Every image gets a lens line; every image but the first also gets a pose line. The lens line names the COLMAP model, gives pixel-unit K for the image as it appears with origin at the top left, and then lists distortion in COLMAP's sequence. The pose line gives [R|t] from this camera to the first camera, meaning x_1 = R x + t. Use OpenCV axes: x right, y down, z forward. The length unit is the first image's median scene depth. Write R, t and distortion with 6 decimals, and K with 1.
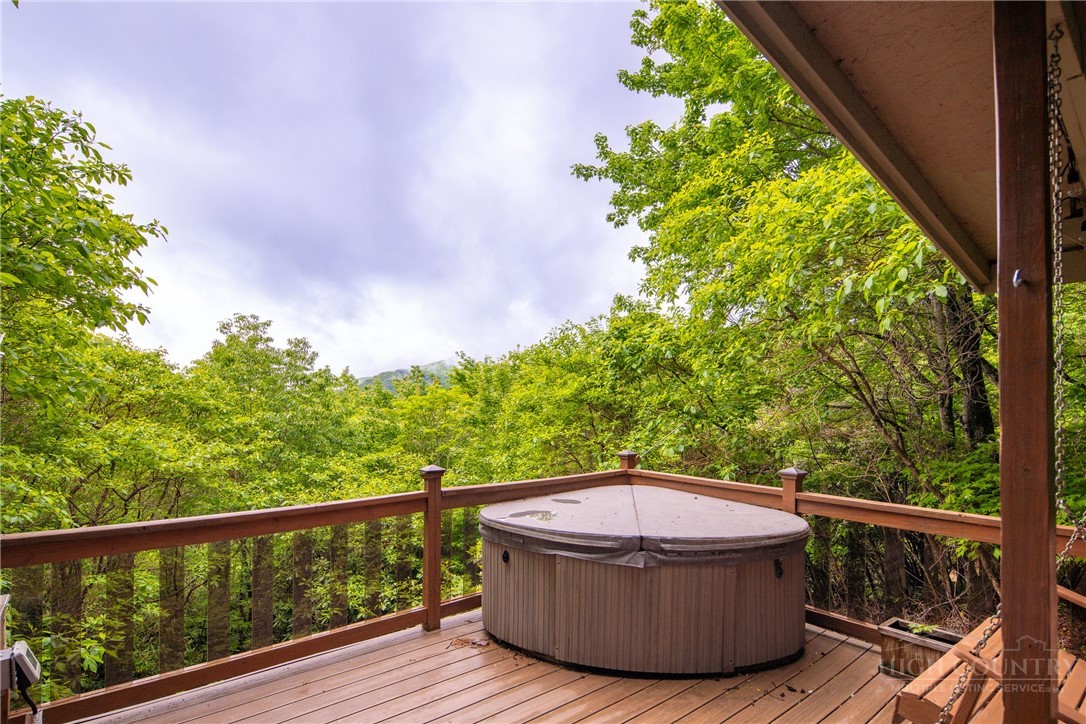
lens RADIAL K [[538.2, 0, 545.5], [0, 538.2, 393.0], [0, 0, 1]] dist [0.007008, -0.006630]
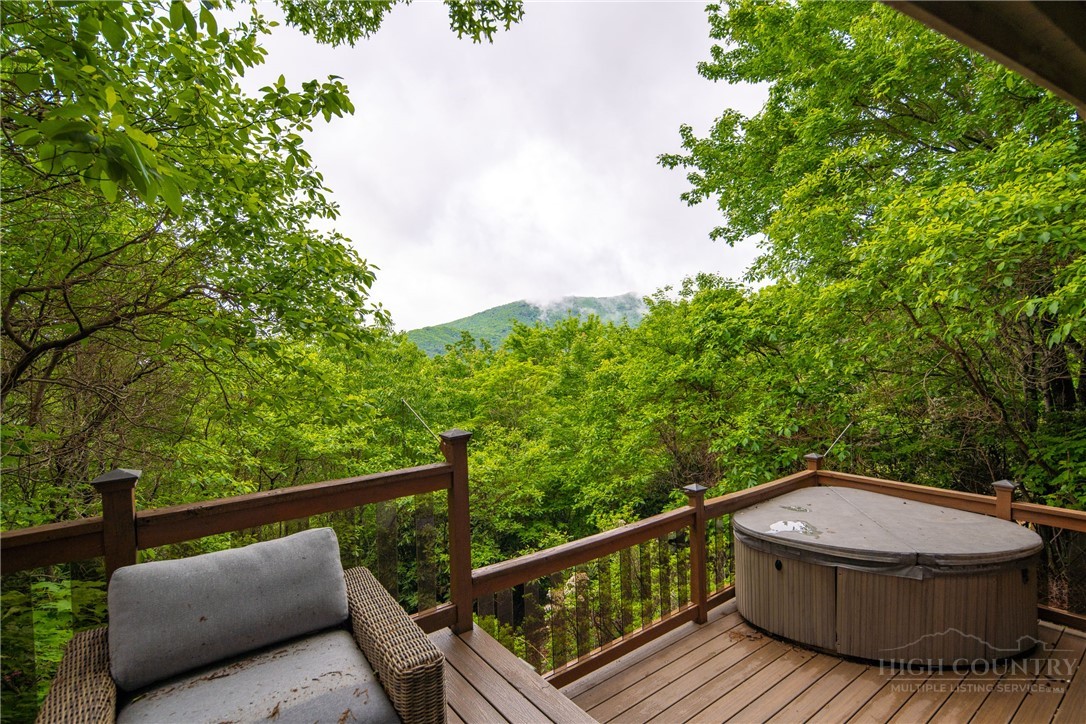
lens RADIAL K [[538.2, 0, 543.8], [0, 538.2, 354.4], [0, 0, 1]] dist [0.007008, -0.006630]
pose [[0.998230, -0.024535, -0.054166, -0.227380], [0.025386, 0.999564, 0.015070, -0.084903], [0.053773, -0.016419, 0.998418, -0.092899]]
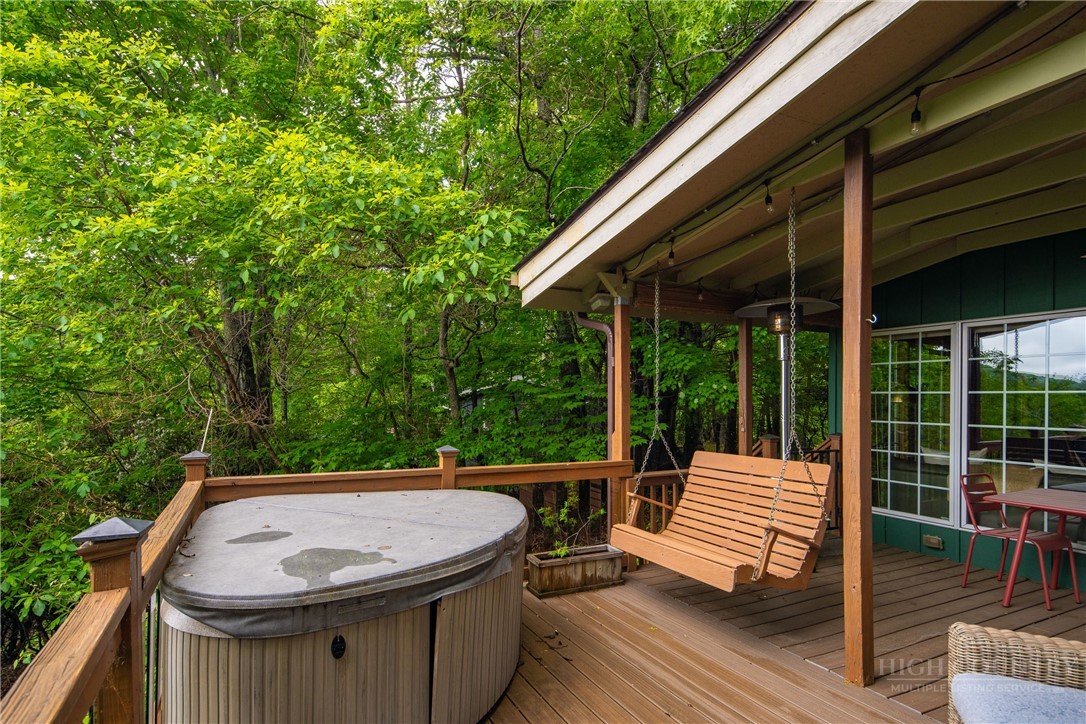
lens RADIAL K [[538.2, 0, 533.3], [0, 538.2, 399.5], [0, 0, 1]] dist [0.007008, -0.006630]
pose [[0.247999, -0.003163, 0.968755, -0.242372], [-0.023459, 0.999682, 0.009269, 0.019419], [-0.968476, -0.025025, 0.247846, 0.298603]]
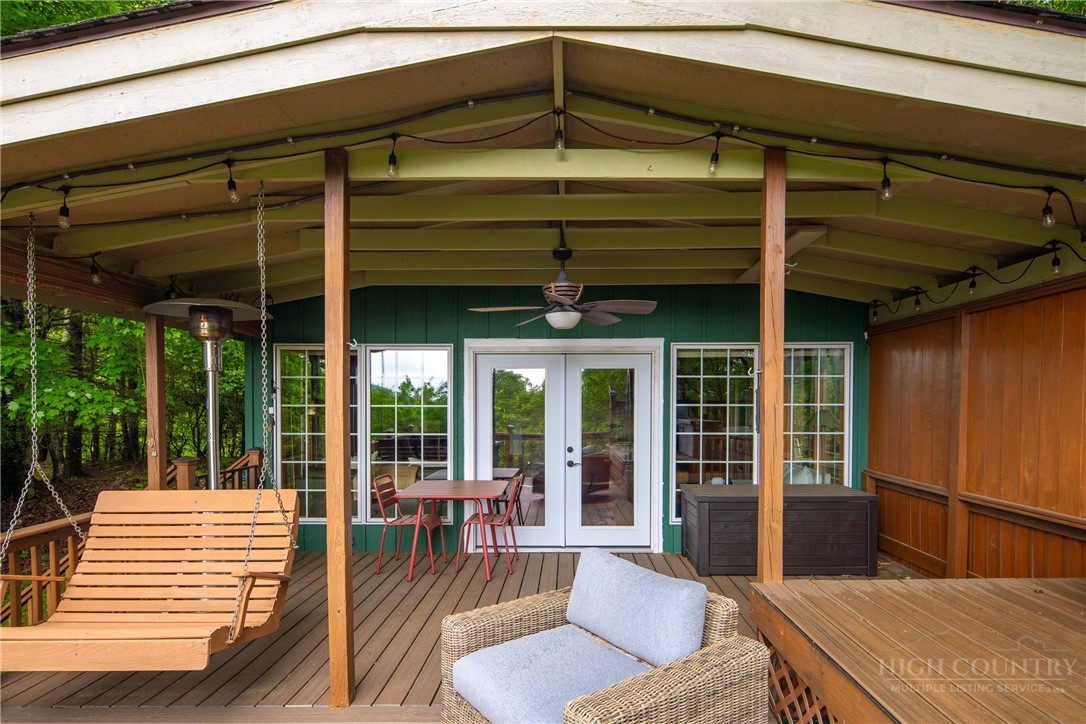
lens RADIAL K [[538.2, 0, 547.7], [0, 538.2, 416.4], [0, 0, 1]] dist [0.007008, -0.006630]
pose [[-0.746903, -0.017445, 0.664704, -0.180688], [-0.015907, 0.999838, 0.008367, 0.008382], [-0.664743, -0.004324, -0.747060, 0.353174]]
